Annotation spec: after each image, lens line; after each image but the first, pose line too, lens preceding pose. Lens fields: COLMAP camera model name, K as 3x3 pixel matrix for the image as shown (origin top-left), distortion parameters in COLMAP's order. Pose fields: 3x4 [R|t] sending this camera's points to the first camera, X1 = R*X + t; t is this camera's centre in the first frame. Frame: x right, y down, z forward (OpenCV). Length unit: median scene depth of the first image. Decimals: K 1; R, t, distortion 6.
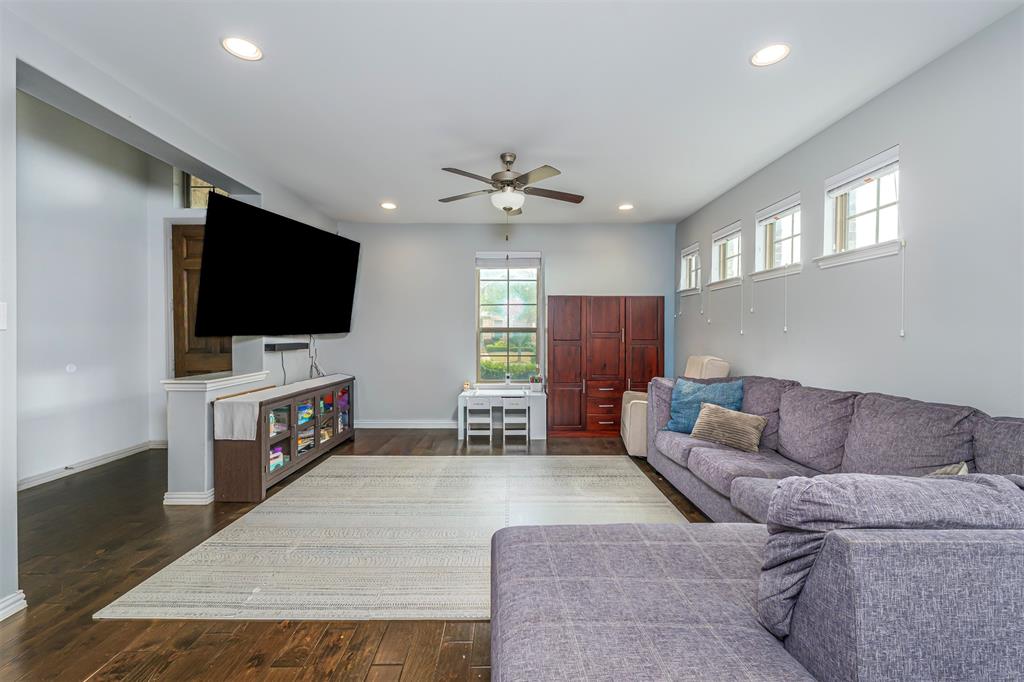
lens RADIAL K [[427.5, 0, 513.5], [0, 427.5, 341.6], [0, 0, 1]] dist [-0.014353, 0.000383]
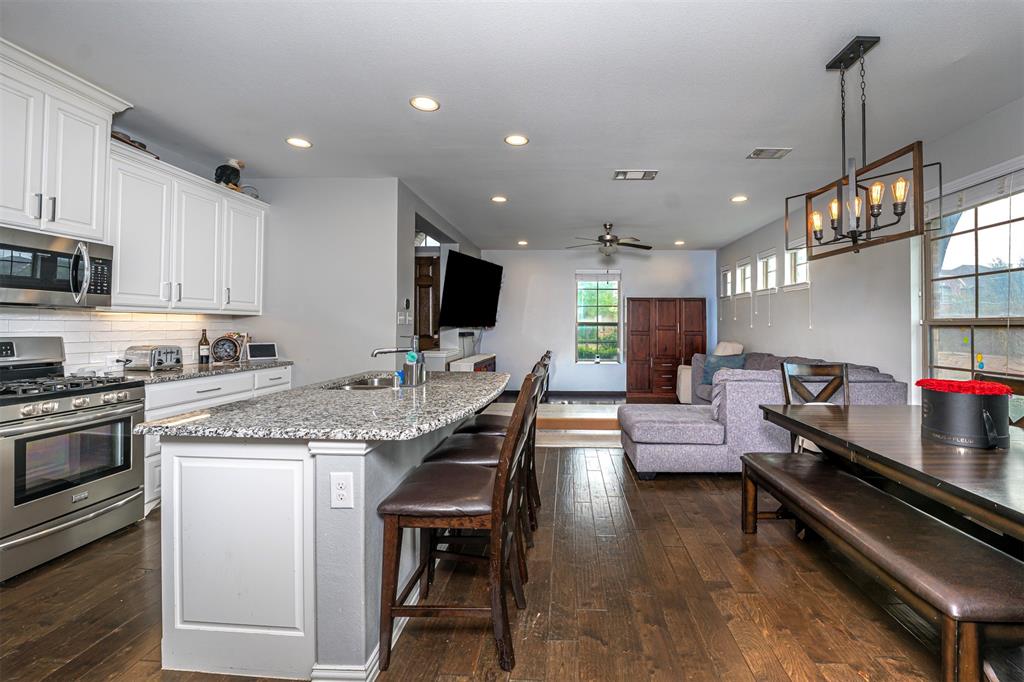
lens RADIAL K [[427.5, 0, 558.1], [0, 427.5, 321.9], [0, 0, 1]] dist [-0.014353, 0.000383]
pose [[0.998677, 0.004085, -0.051250, -0.086872], [-0.005468, 0.999624, -0.026874, 0.005304], [0.051121, 0.027119, 0.998324, -0.517339]]
